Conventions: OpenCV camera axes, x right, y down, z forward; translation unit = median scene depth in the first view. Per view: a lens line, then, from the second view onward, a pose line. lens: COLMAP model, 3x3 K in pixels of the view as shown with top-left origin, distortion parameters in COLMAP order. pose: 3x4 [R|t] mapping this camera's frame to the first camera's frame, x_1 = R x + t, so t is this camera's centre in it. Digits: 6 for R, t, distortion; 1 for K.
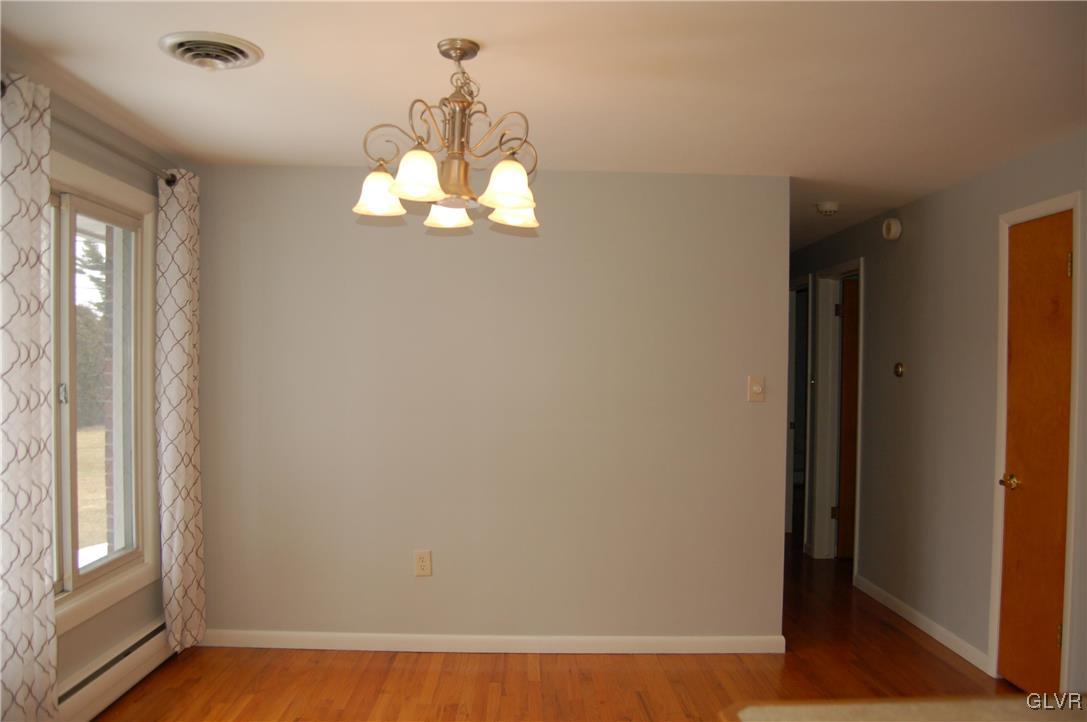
lens RADIAL K [[855.4, 0, 543.6], [0, 855.4, 372.3], [0, 0, 1]] dist [-0.098207, 0.043896]
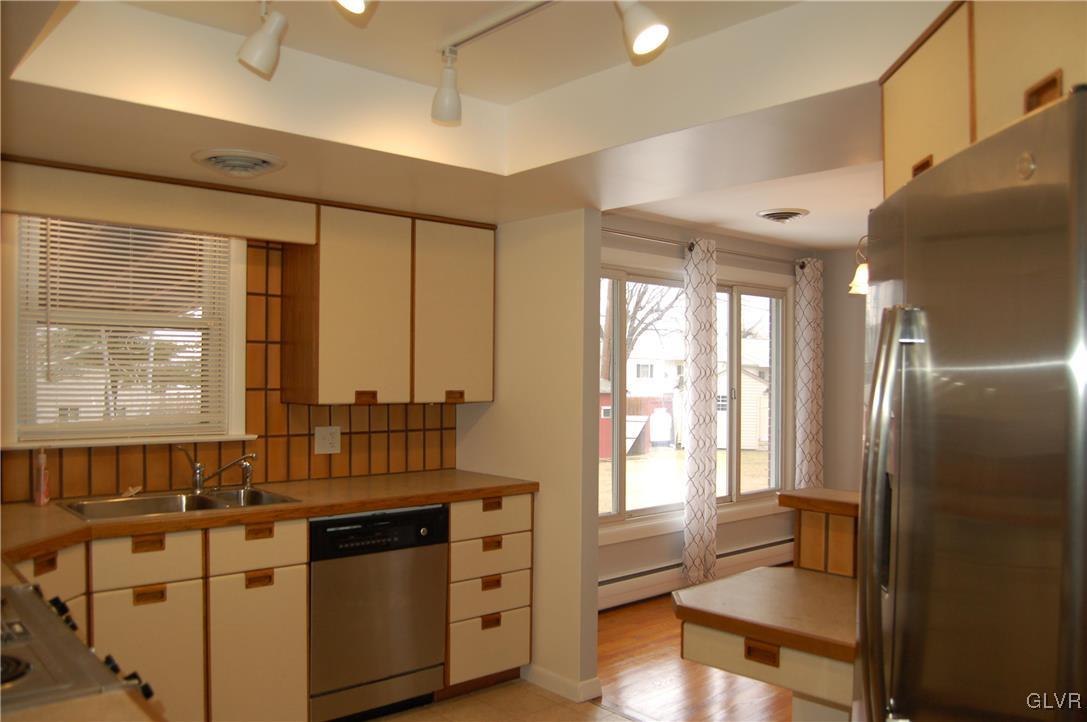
lens RADIAL K [[855.4, 0, 544.1], [0, 855.4, 364.1], [0, 0, 1]] dist [-0.098207, 0.043896]
pose [[0.641866, -0.003702, -0.766808, 0.499892], [-0.014792, 0.999742, -0.017209, -0.001123], [0.766674, 0.022389, 0.641646, -0.445503]]
